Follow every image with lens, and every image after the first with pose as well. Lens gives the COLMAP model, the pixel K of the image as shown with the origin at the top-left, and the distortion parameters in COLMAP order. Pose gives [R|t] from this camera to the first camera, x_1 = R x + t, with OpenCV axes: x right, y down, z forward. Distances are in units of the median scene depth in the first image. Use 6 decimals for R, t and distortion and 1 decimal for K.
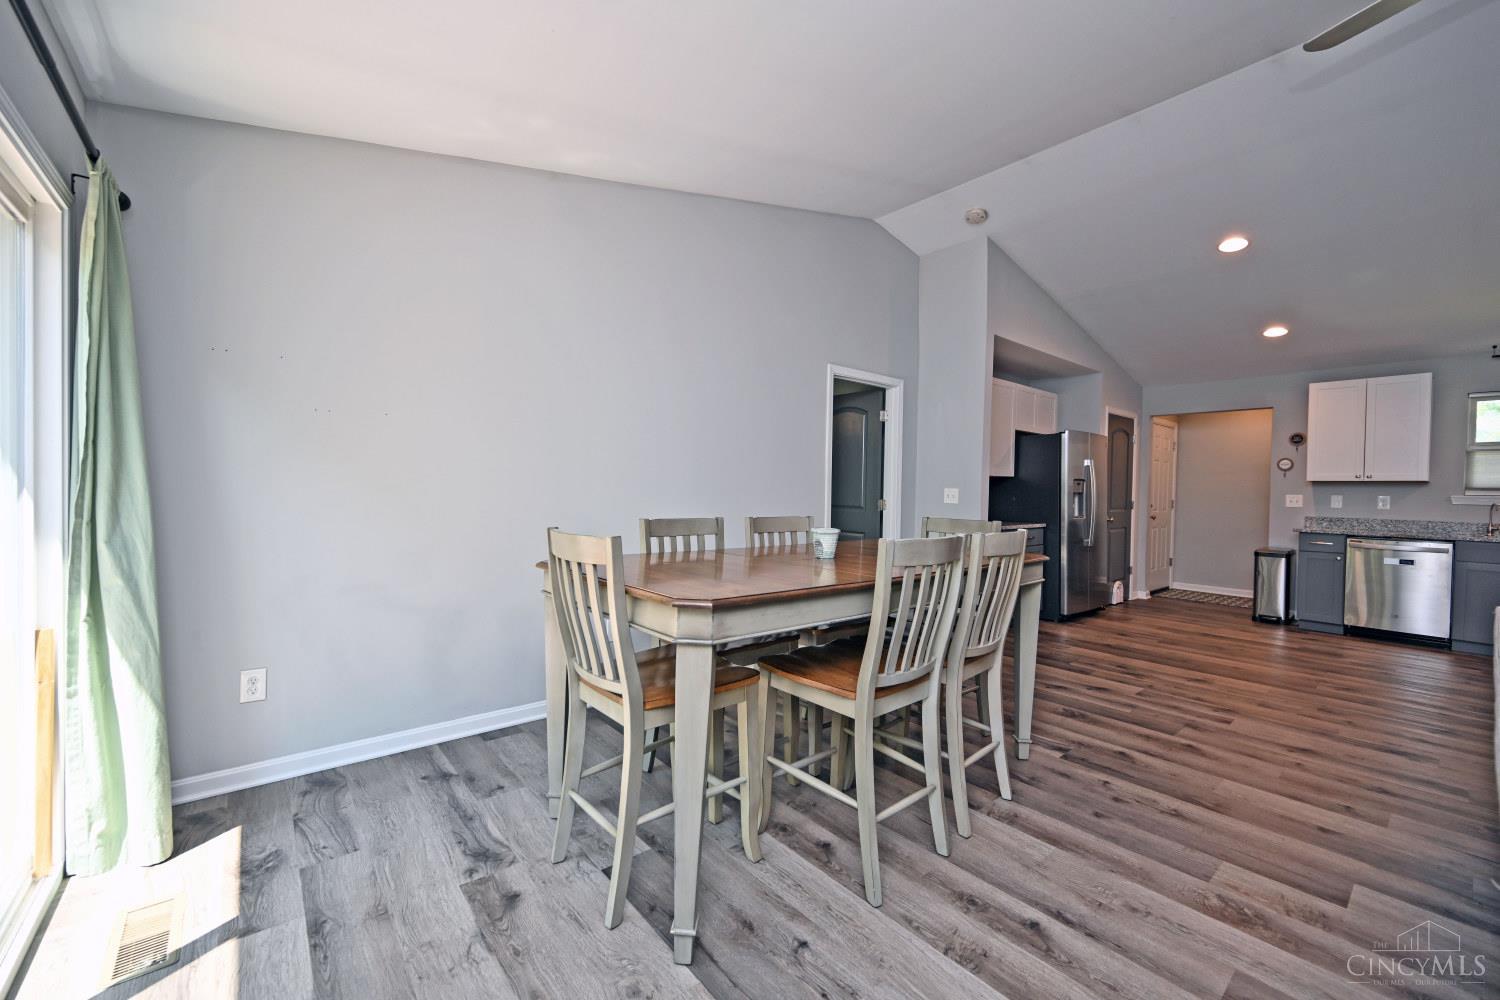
lens RADIAL K [[603.8, 0, 744.3], [0, 603.8, 498.9], [0, 0, 1]] dist [-0.007048, 0.002757]
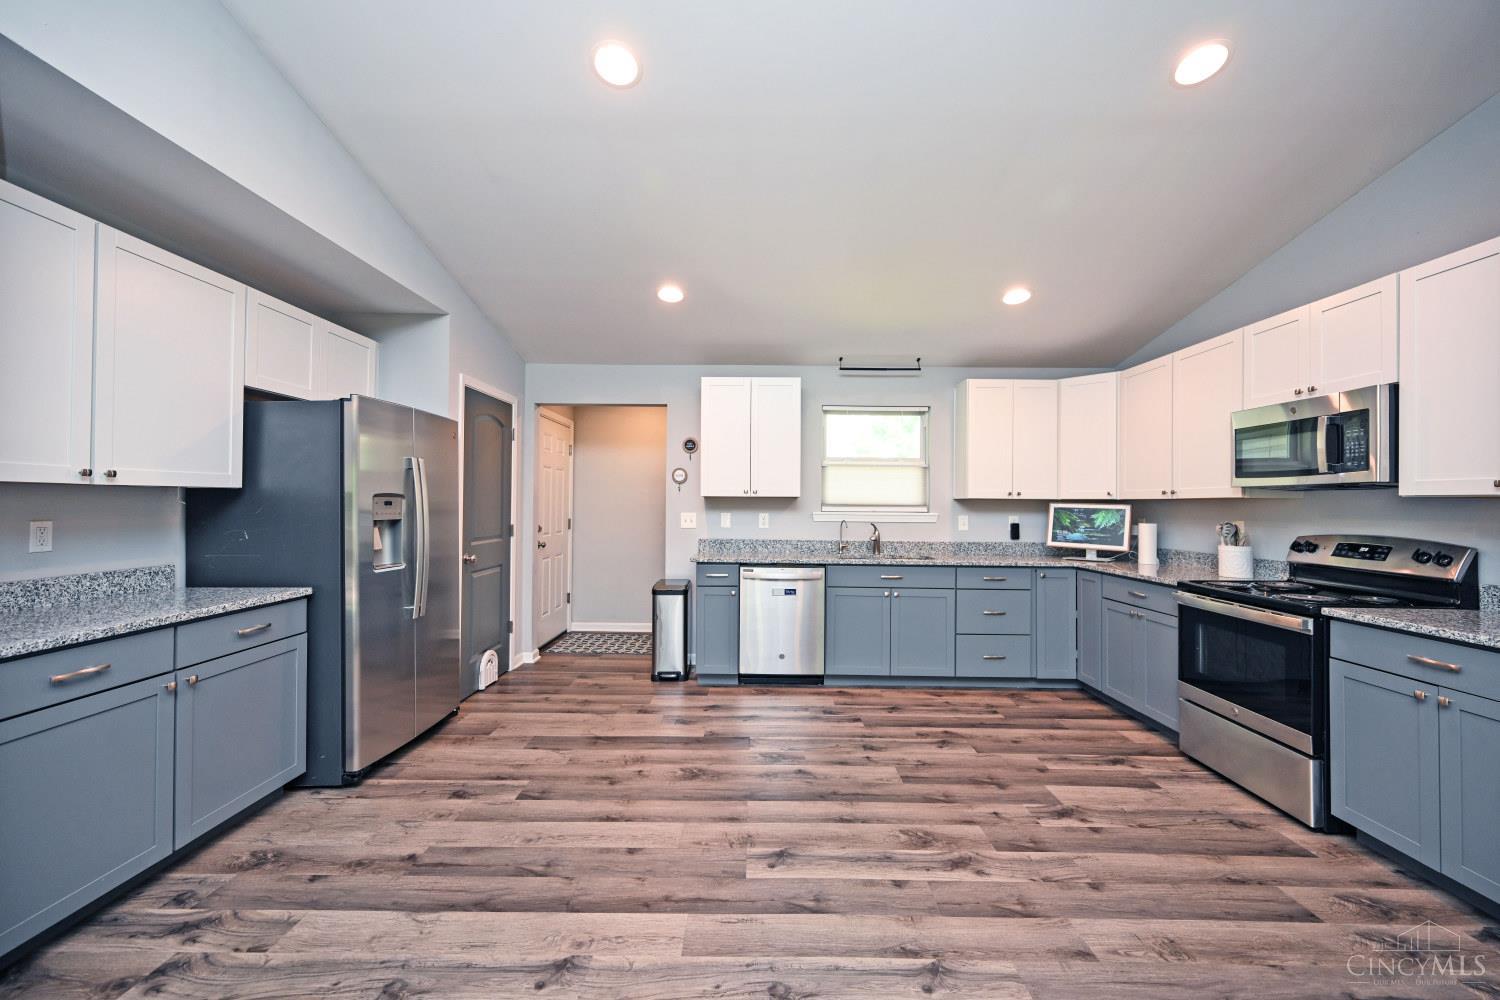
lens RADIAL K [[603.8, 0, 752.2], [0, 603.8, 494.9], [0, 0, 1]] dist [-0.007048, 0.002757]
pose [[0.641142, -0.001446, 0.767421, 0.391183], [0.017432, 0.999768, -0.012680, -0.022223], [-0.767224, 0.021507, 0.641018, 0.468299]]
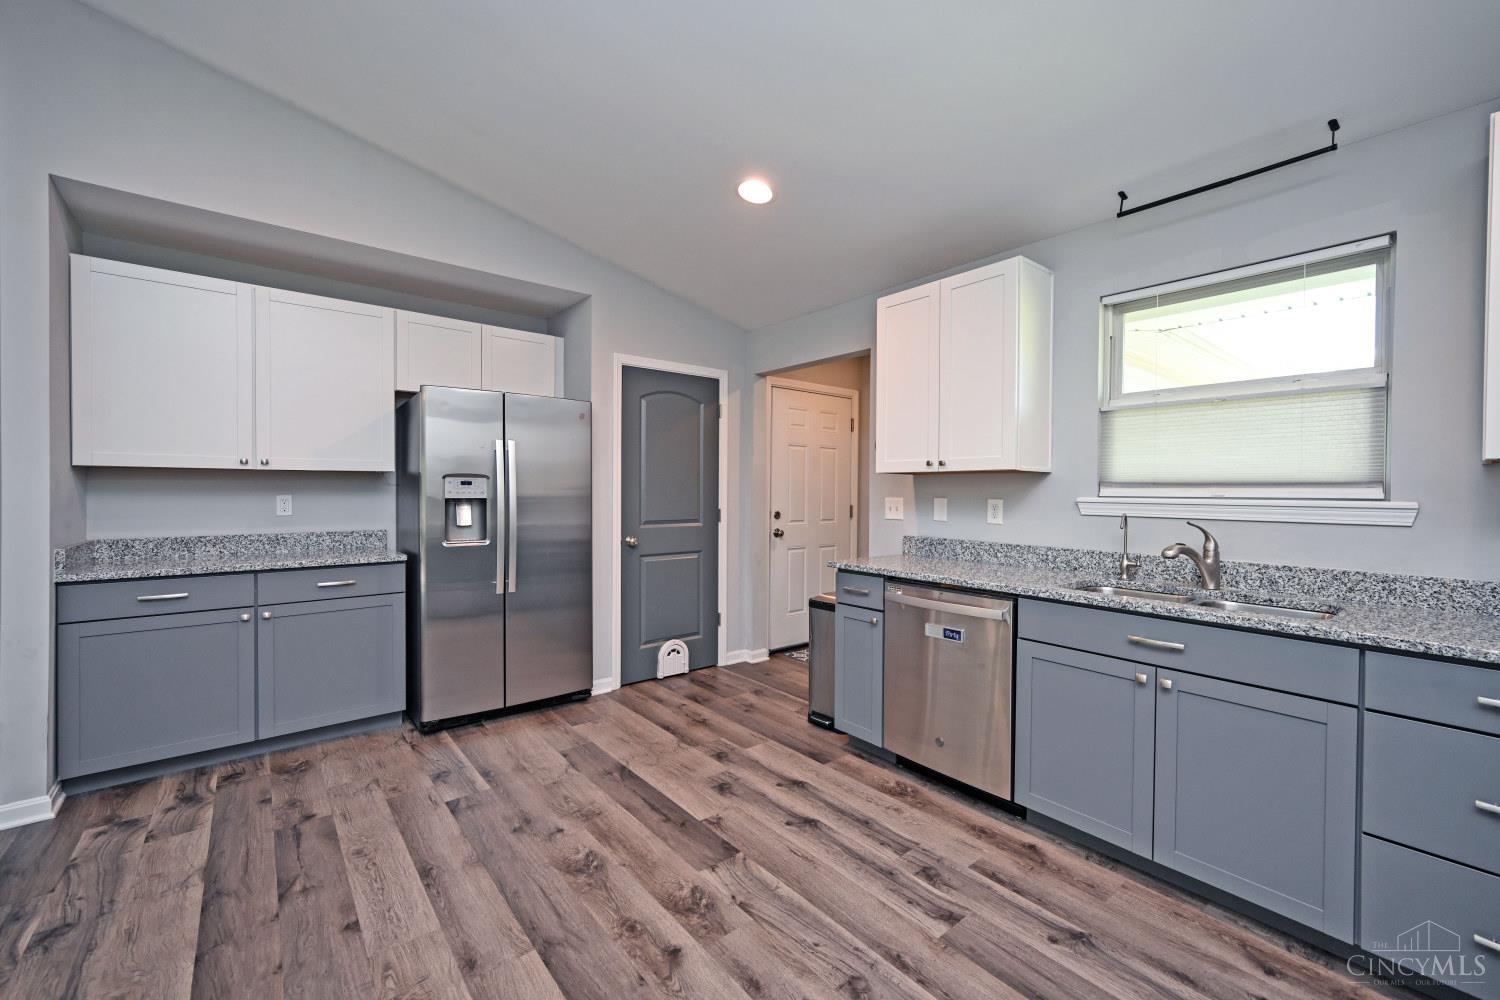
lens RADIAL K [[603.8, 0, 753.5], [0, 603.8, 499.6], [0, 0, 1]] dist [-0.007048, 0.002757]
pose [[0.999935, -0.011250, -0.001806, 0.901040], [0.011243, 0.999928, -0.004101, -0.005139], [0.001852, 0.004080, 0.999990, 0.485444]]
